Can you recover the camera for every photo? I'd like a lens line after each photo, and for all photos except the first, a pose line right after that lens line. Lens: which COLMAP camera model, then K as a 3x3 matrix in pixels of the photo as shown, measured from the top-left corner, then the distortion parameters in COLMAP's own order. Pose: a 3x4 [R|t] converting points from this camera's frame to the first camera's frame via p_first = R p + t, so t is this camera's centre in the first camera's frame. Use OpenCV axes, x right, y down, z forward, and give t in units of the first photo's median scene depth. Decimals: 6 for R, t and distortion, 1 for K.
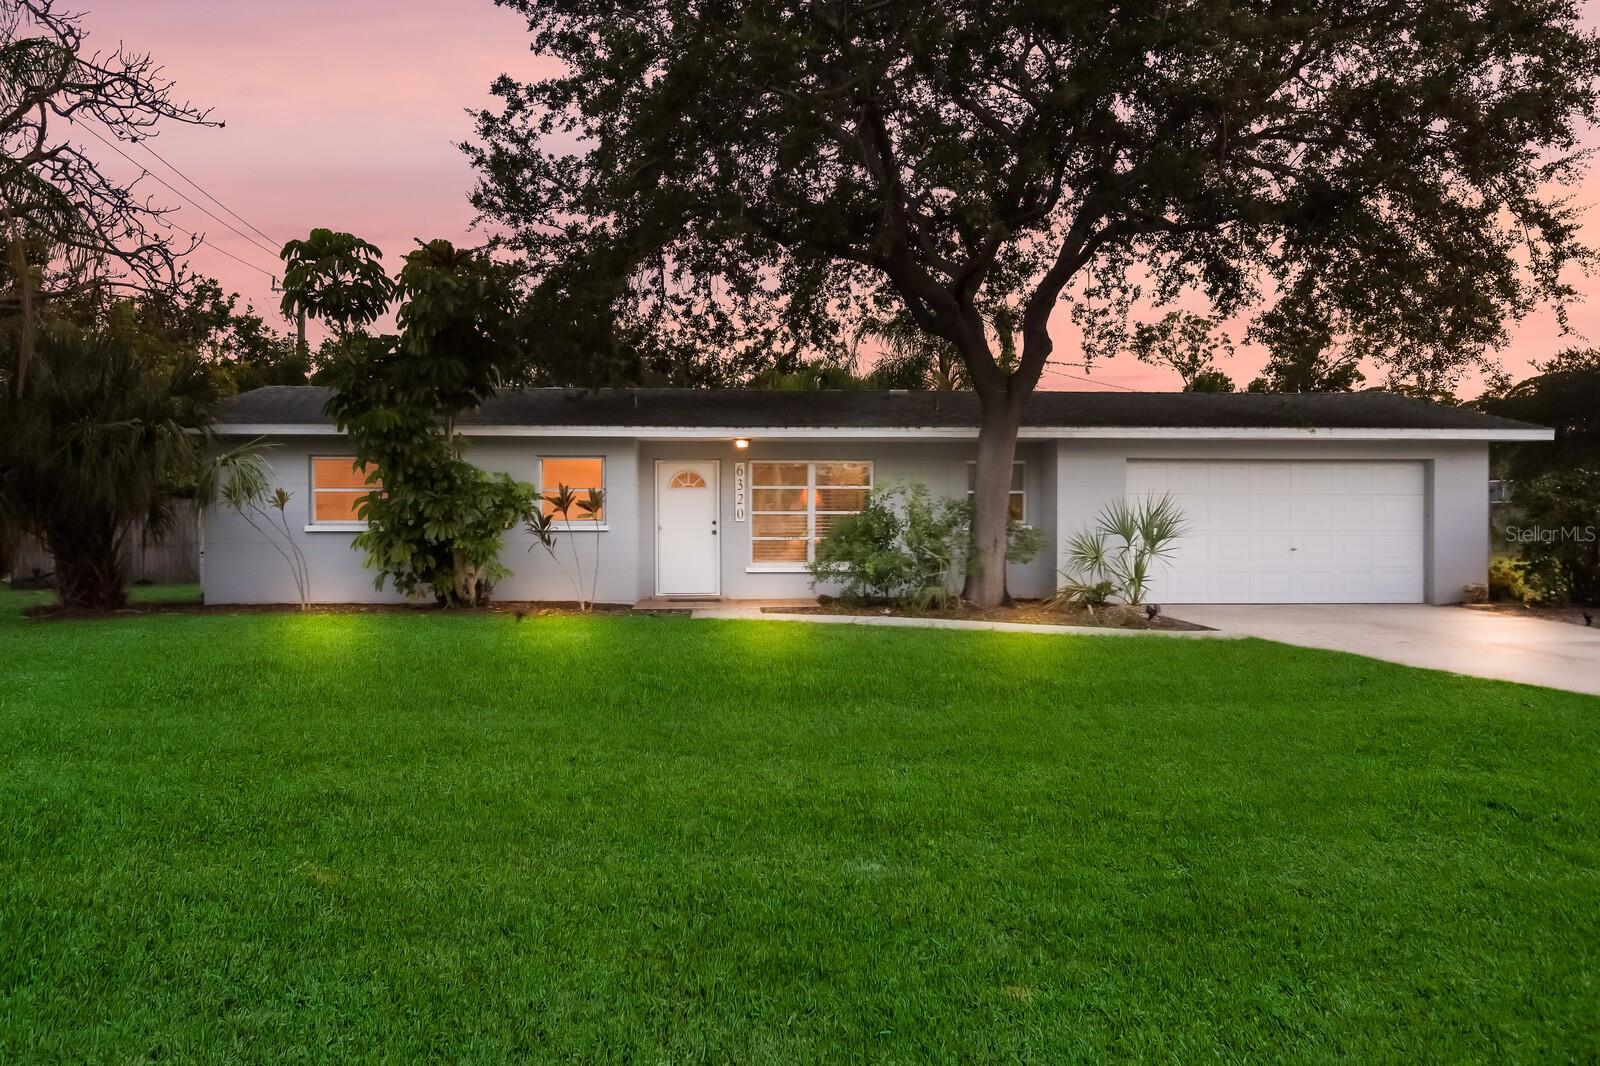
lens RADIAL K [[1432.2, 0, 800.0], [0, 1432.2, 533.0], [0, 0, 1]] dist [0.011428, 0.006125]
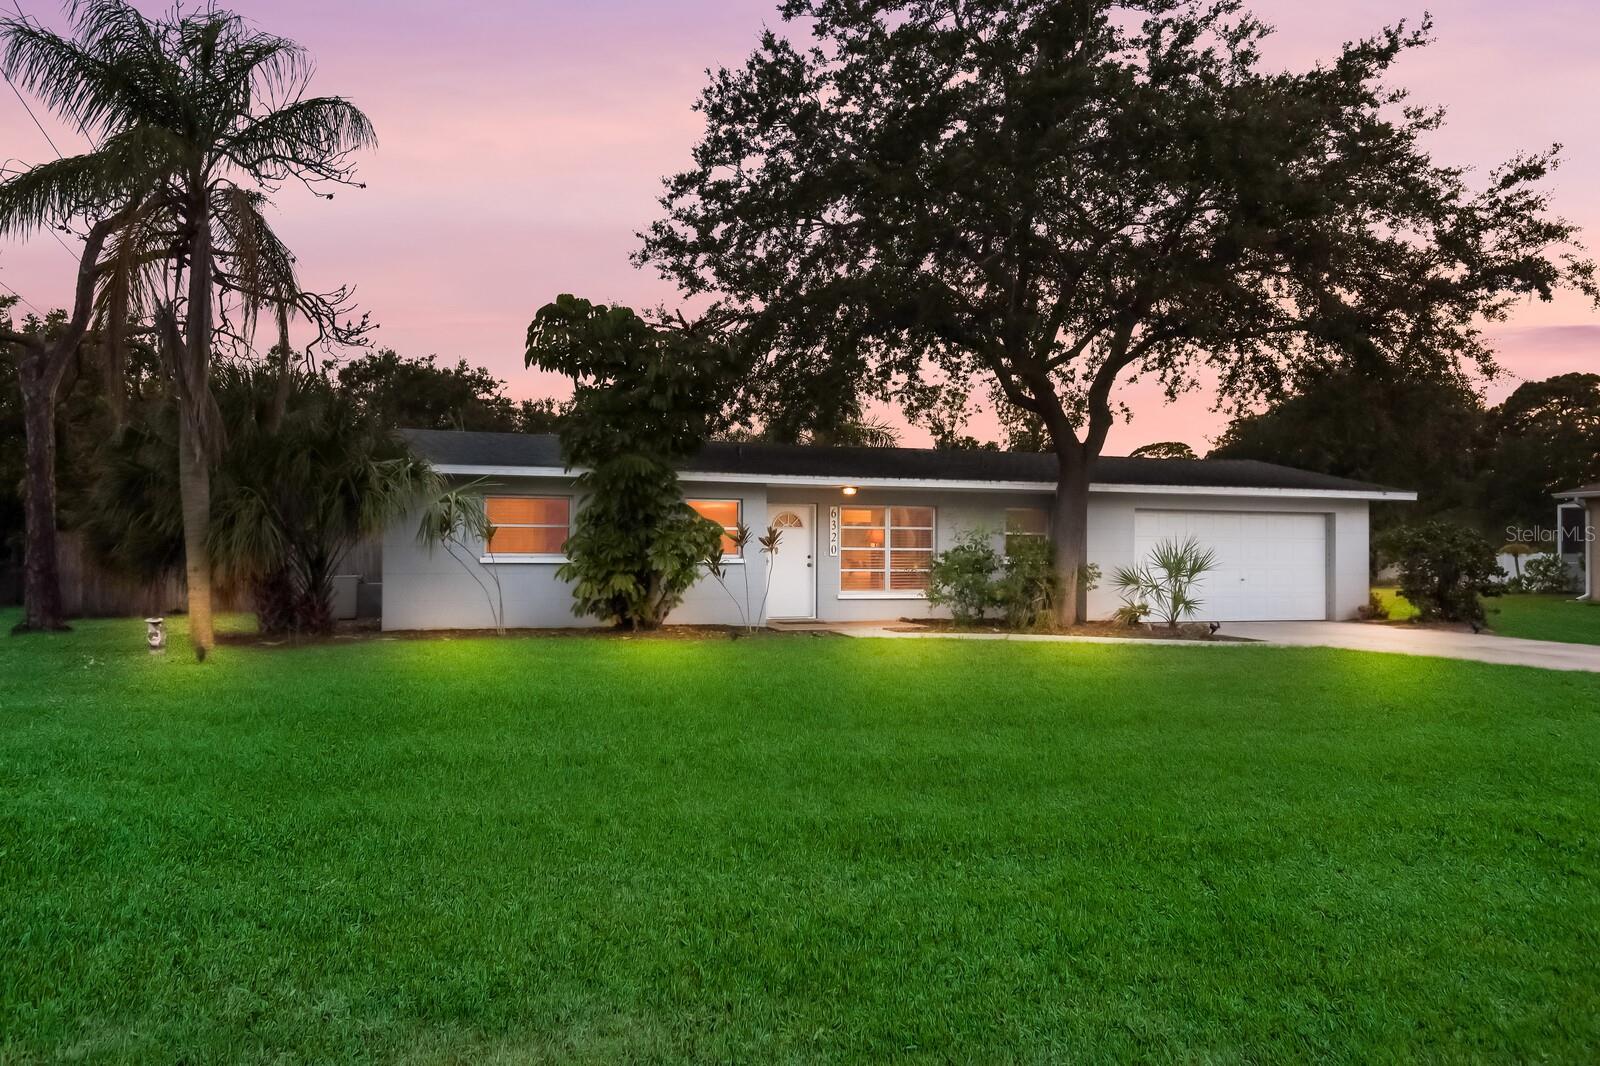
lens RADIAL K [[1263.5, 0, 800.0], [0, 1263.5, 533.0], [0, 0, 1]] dist [0.001552, 0.000267]
pose [[0.958601, 0.010524, 0.284559, -0.393515], [-0.003325, 0.999662, -0.025771, 0.000033], [-0.284734, 0.023758, 0.958312, 0.003373]]
